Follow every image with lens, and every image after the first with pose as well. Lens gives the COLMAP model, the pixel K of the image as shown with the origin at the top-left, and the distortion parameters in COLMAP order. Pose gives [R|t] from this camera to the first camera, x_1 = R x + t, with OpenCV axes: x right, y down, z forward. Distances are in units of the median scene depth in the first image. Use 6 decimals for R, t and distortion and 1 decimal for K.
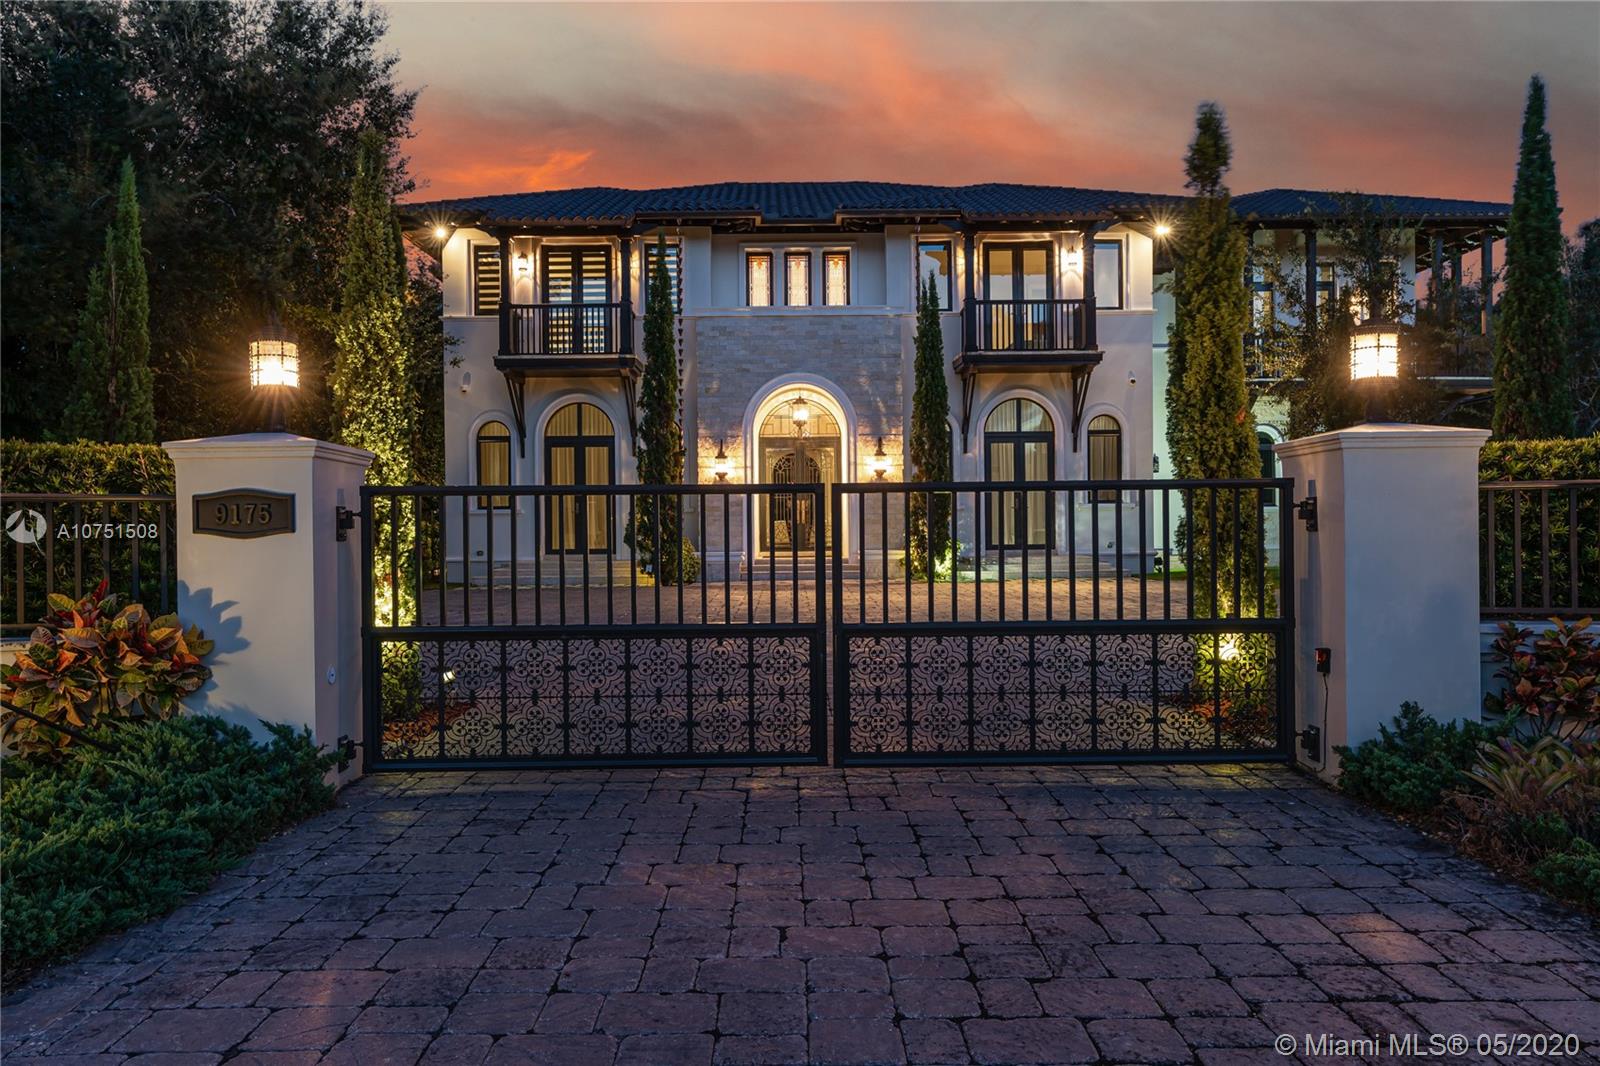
lens RADIAL K [[989.3, 0, 802.6], [0, 989.3, 526.8], [0, 0, 1]] dist [-0.005673, -0.000258]
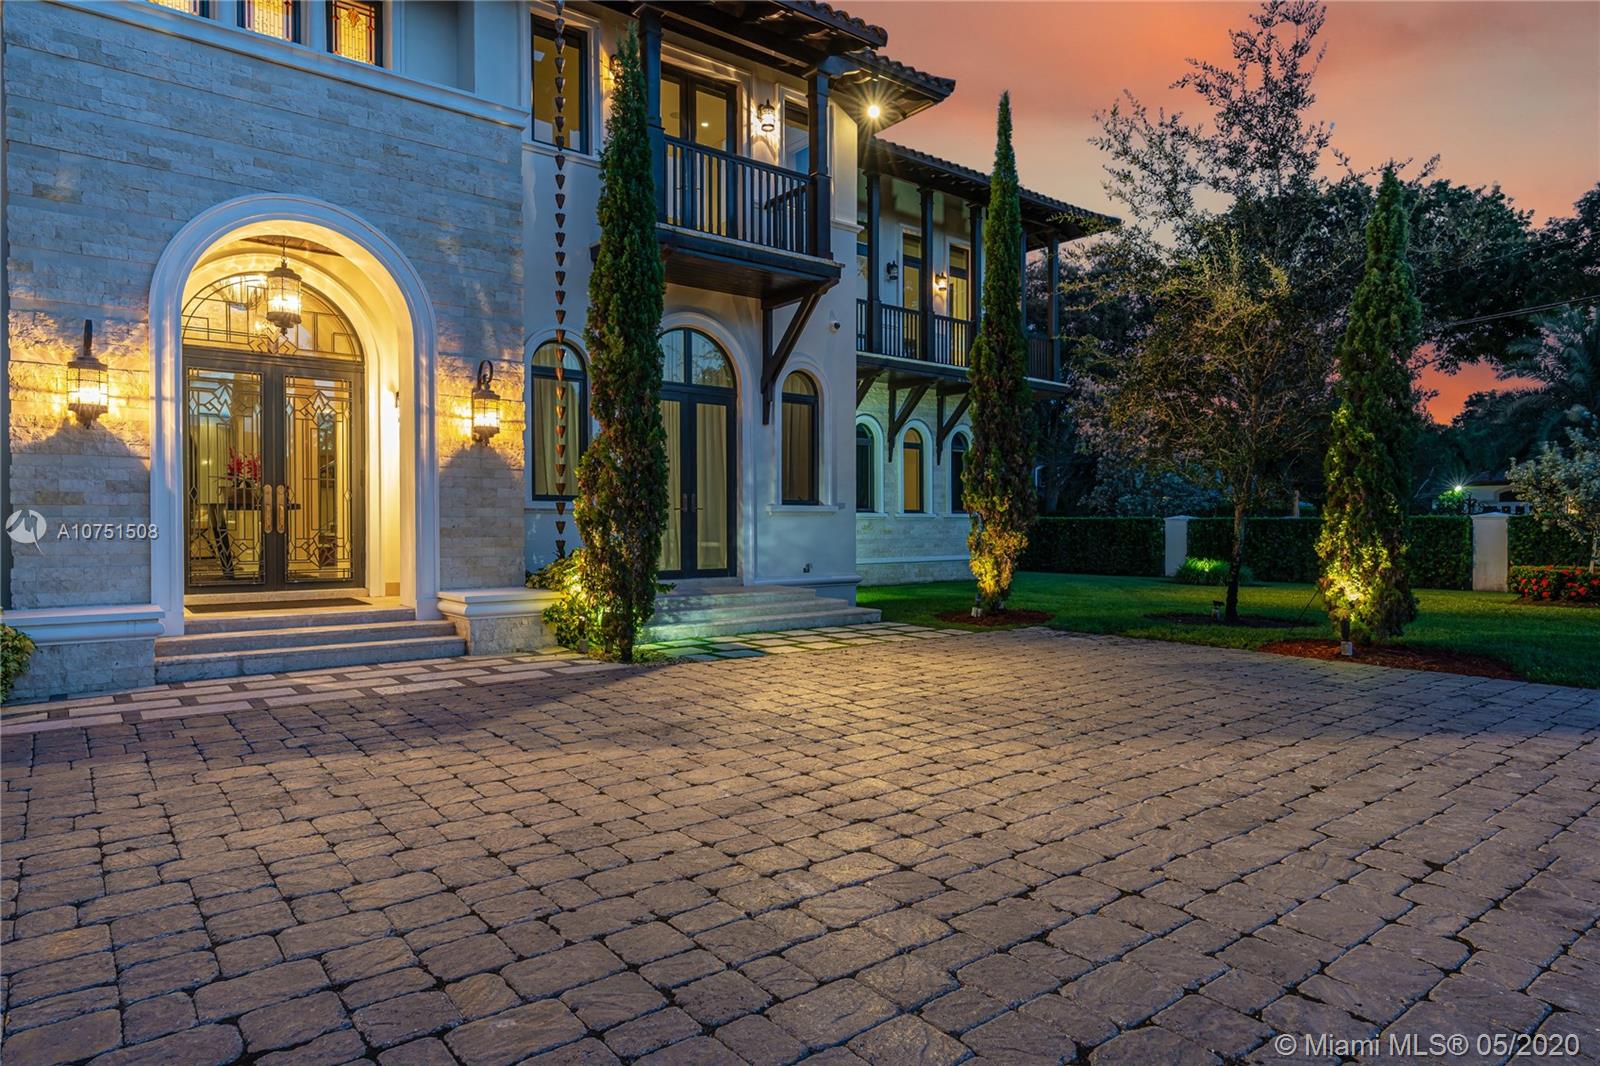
lens RADIAL K [[925.0, 0, 785.1], [0, 925.0, 538.5], [0, 0, 1]] dist [-0.010411, -0.001729]
pose [[0.787849, -0.002506, 0.615864, -0.087924], [0.001378, 0.999996, 0.002307, -0.003052], [-0.615867, -0.000969, 0.787849, 0.541055]]
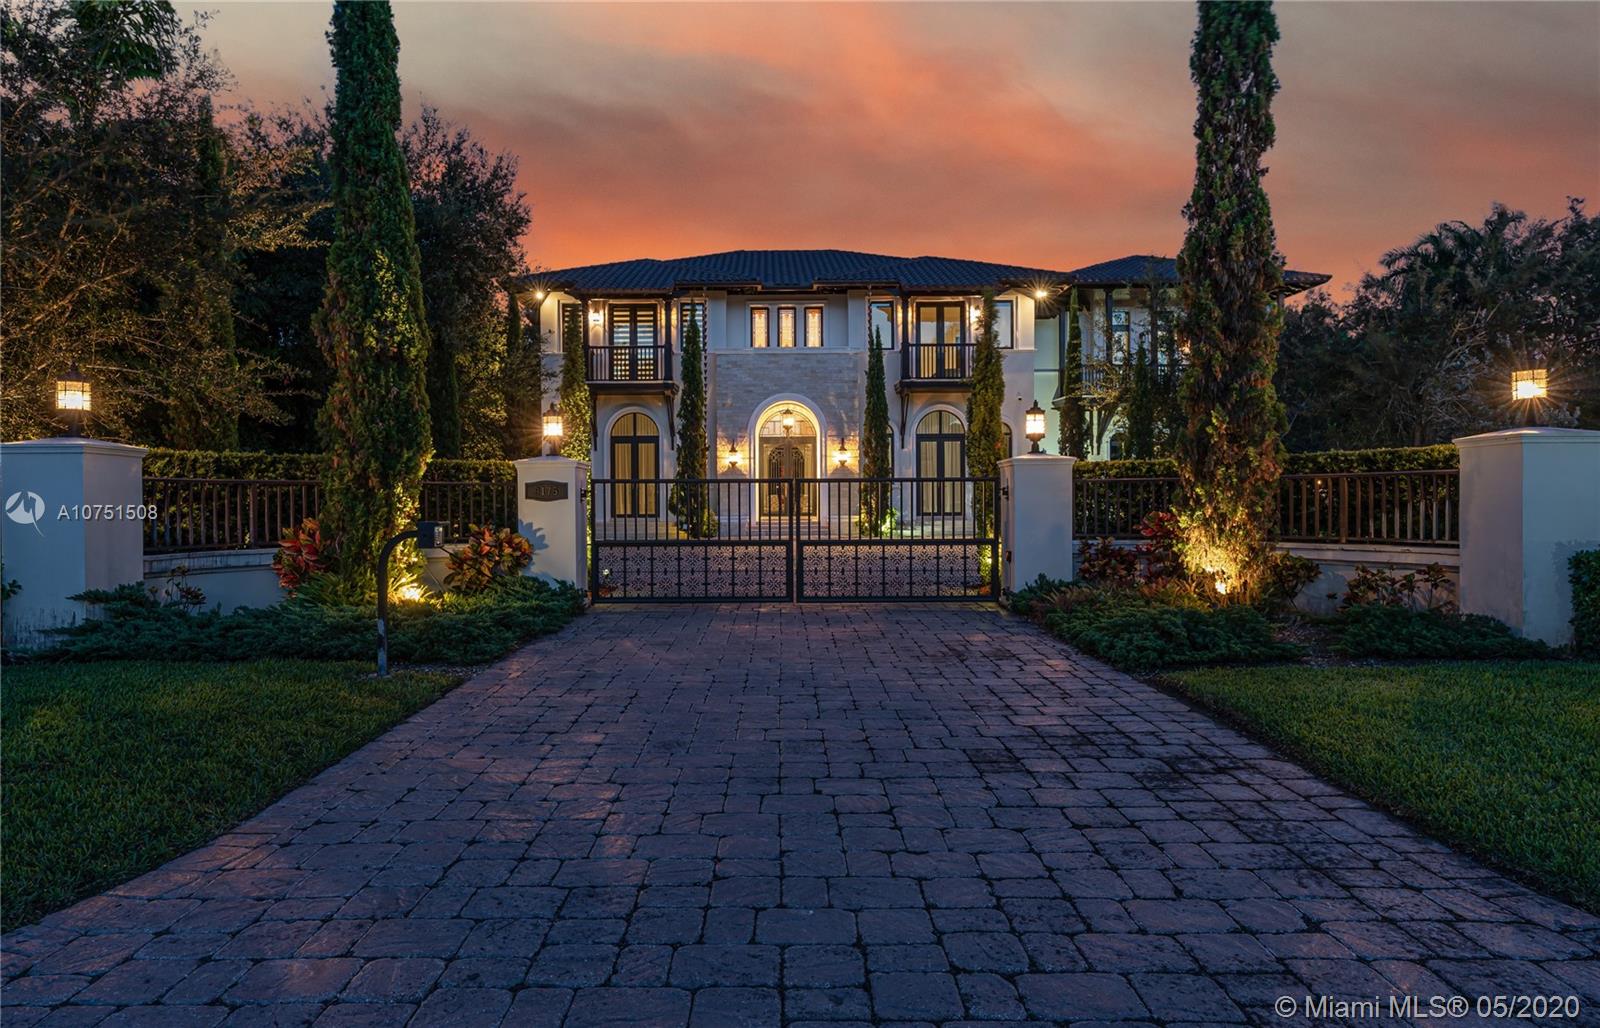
lens RADIAL K [[943.8, 0, 806.5], [0, 943.8, 508.9], [0, 0, 1]] dist [0.002655, 0.000093]
pose [[0.999925, 0.003909, 0.011572, 0.009419], [-0.003999, 0.999962, 0.007756, 0.002933], [-0.011542, -0.007801, 0.999903, -0.383438]]
